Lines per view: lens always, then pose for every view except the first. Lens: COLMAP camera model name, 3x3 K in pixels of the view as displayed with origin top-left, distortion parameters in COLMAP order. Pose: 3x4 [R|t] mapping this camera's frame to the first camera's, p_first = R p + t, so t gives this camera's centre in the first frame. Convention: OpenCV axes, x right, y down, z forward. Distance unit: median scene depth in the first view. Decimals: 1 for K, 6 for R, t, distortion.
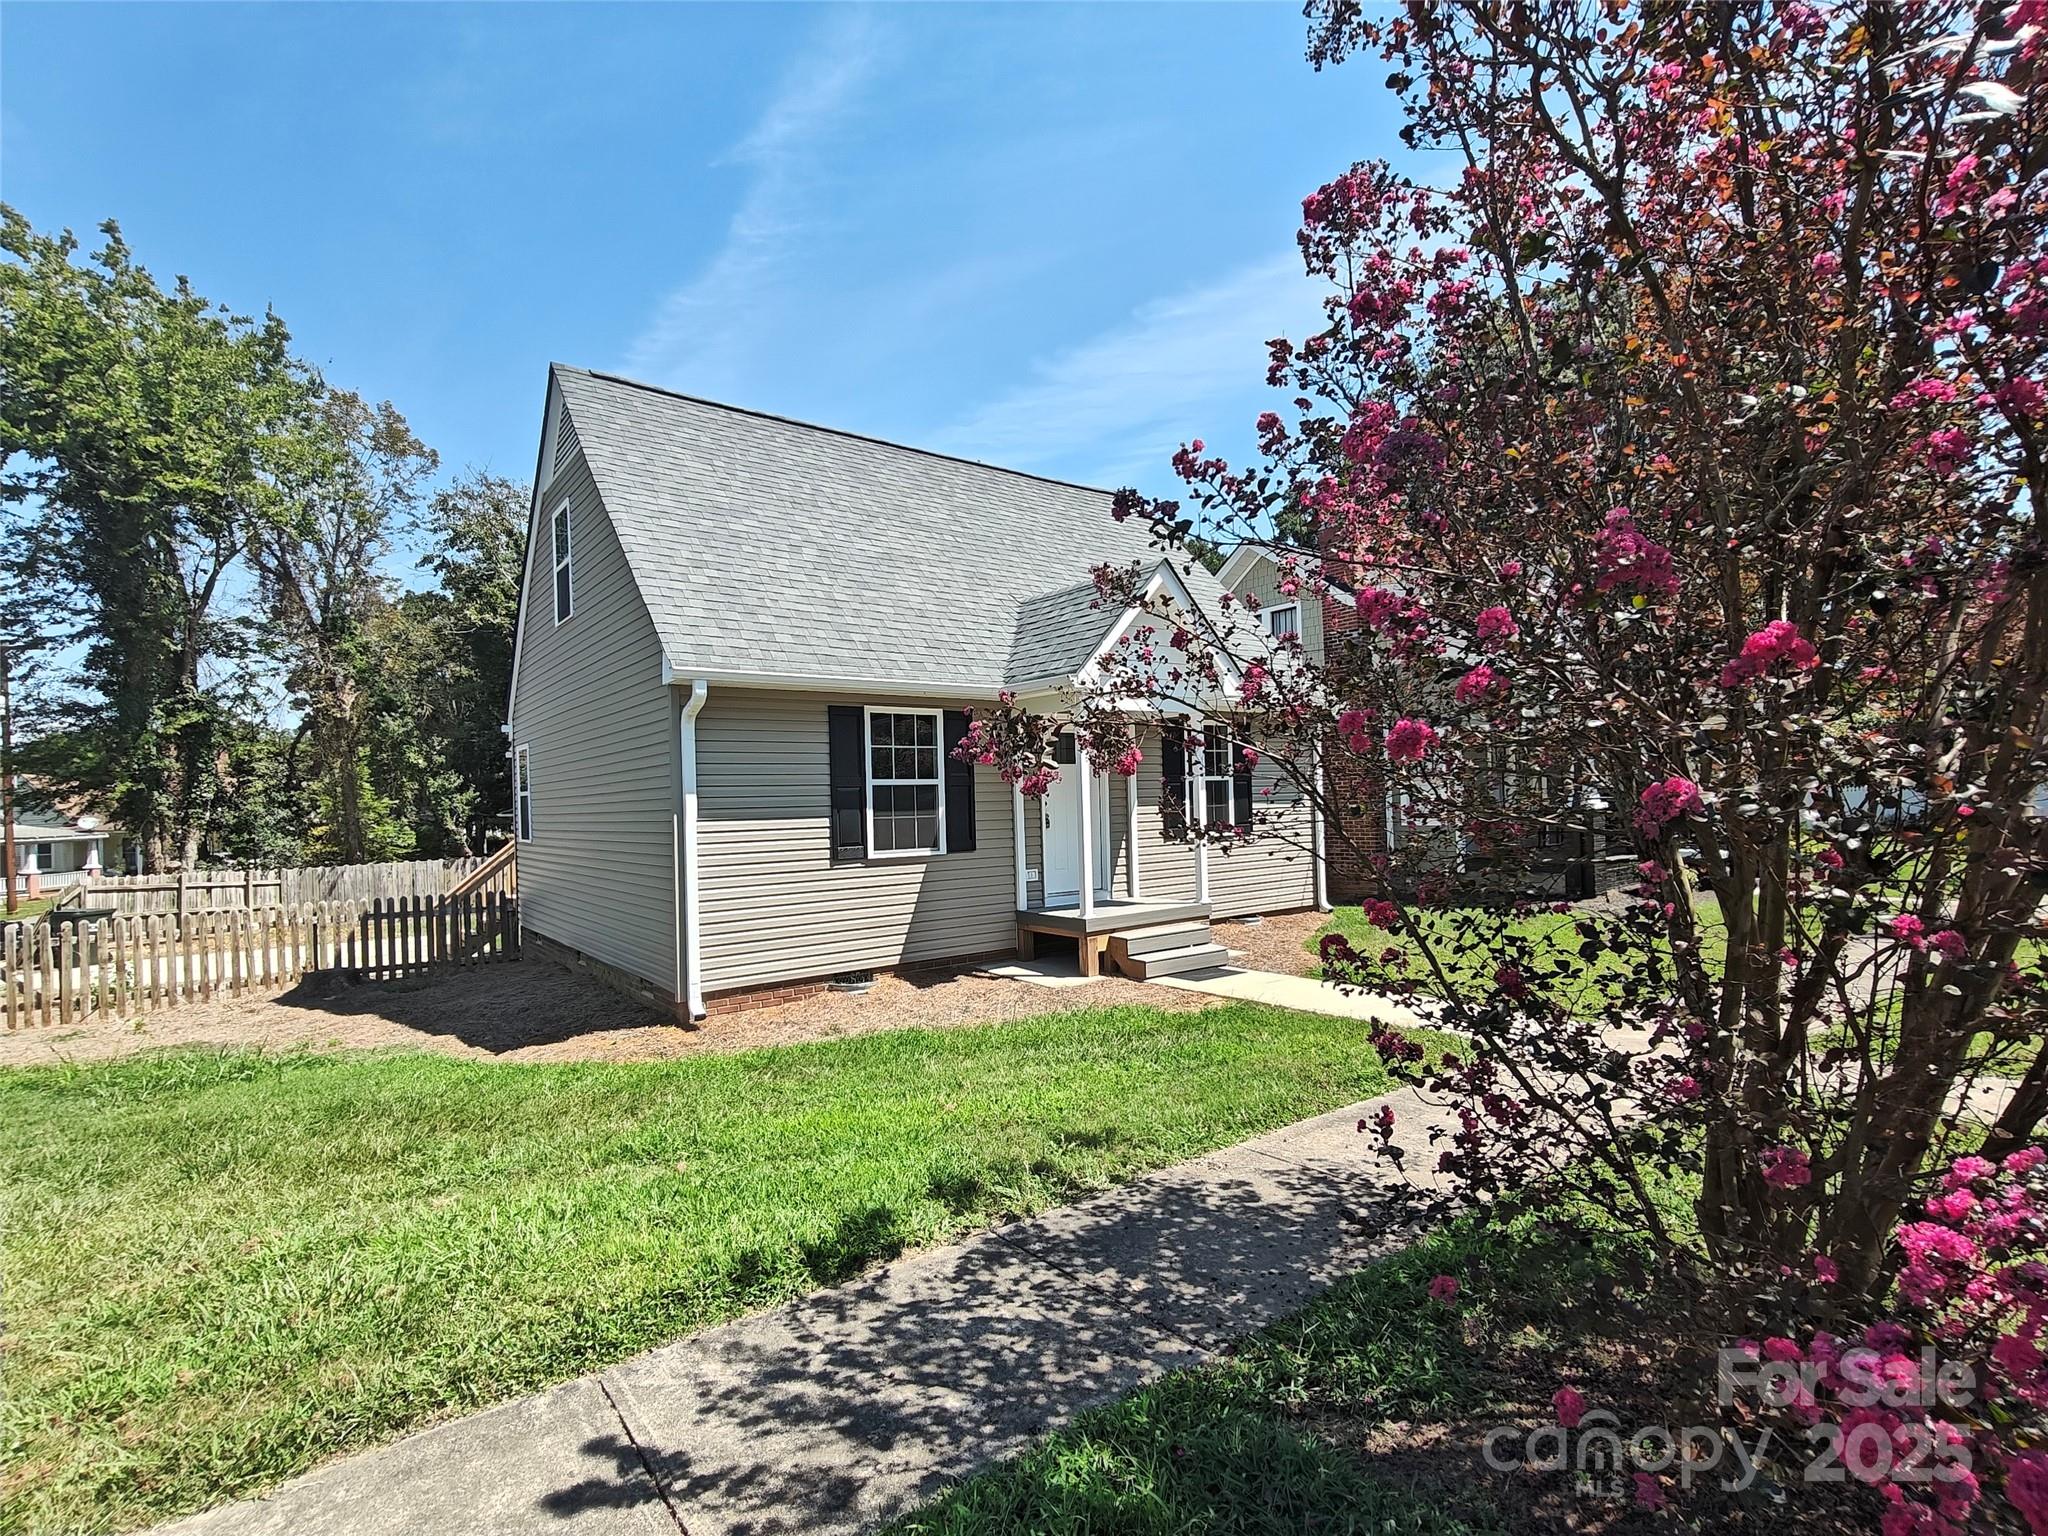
lens RADIAL K [[964.5, 0, 1022.9], [0, 964.5, 766.3], [0, 0, 1]] dist [-0.002611, 0.000615]
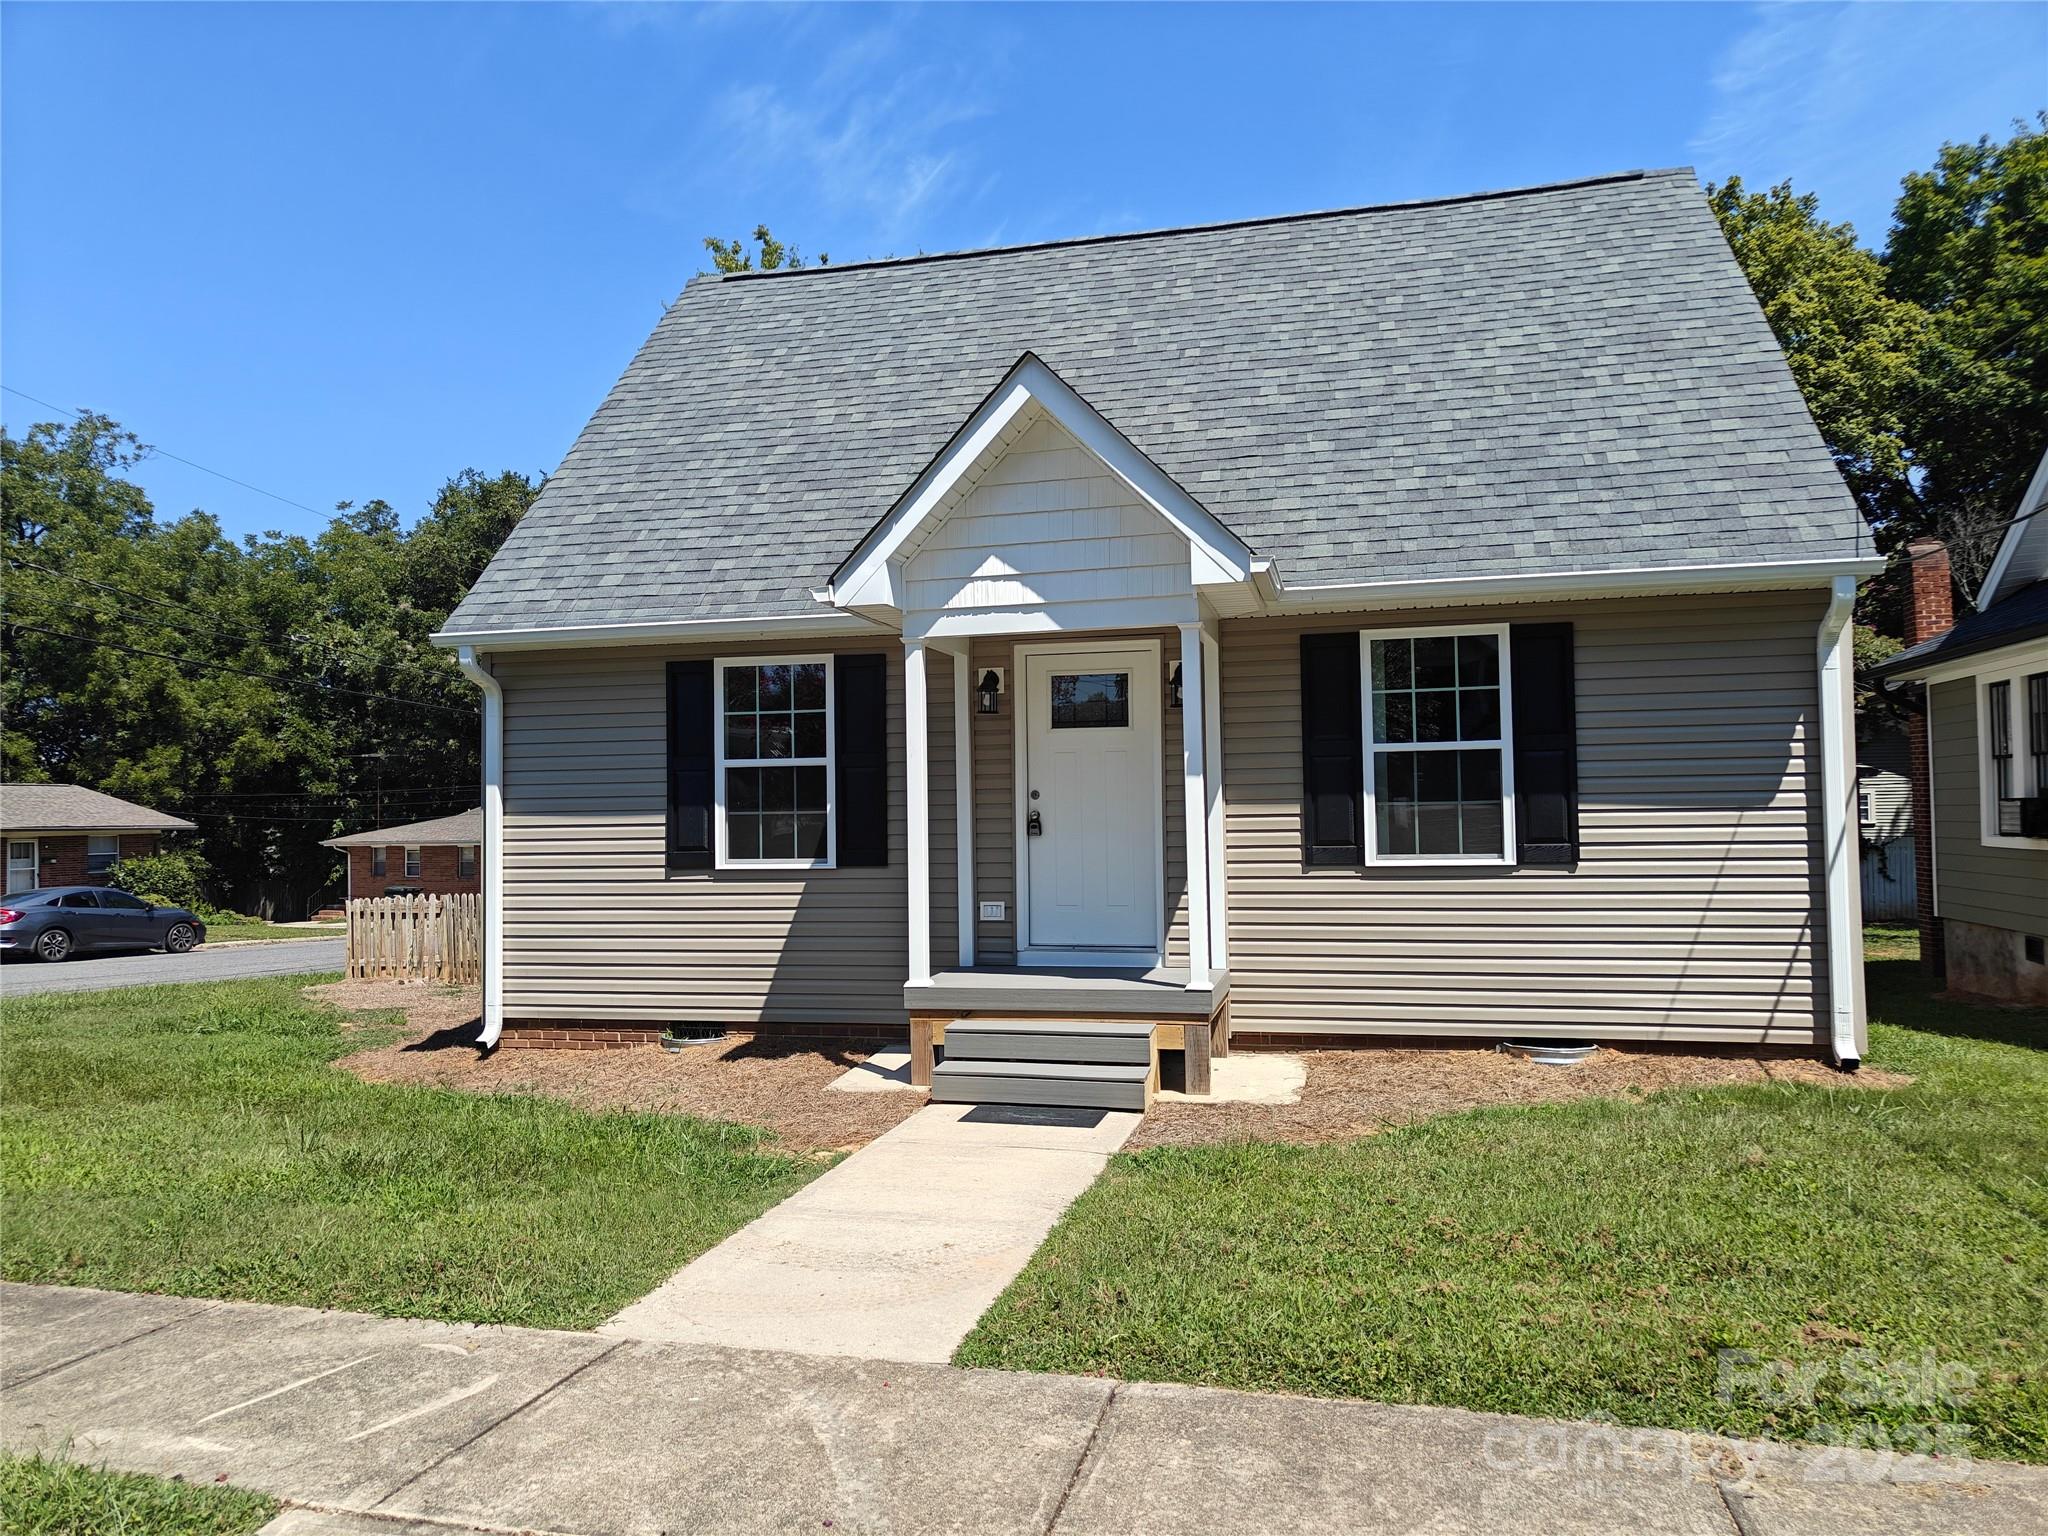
lens RADIAL K [[1299.2, 0, 1022.4], [0, 1299.2, 766.8], [0, 0, 1]] dist [0.052453, 0.000661]
pose [[0.650397, -0.000232, -0.759594, 0.711495], [0.030133, 0.999221, 0.025496, -0.000093], [0.758996, -0.039472, 0.649898, 0.521411]]
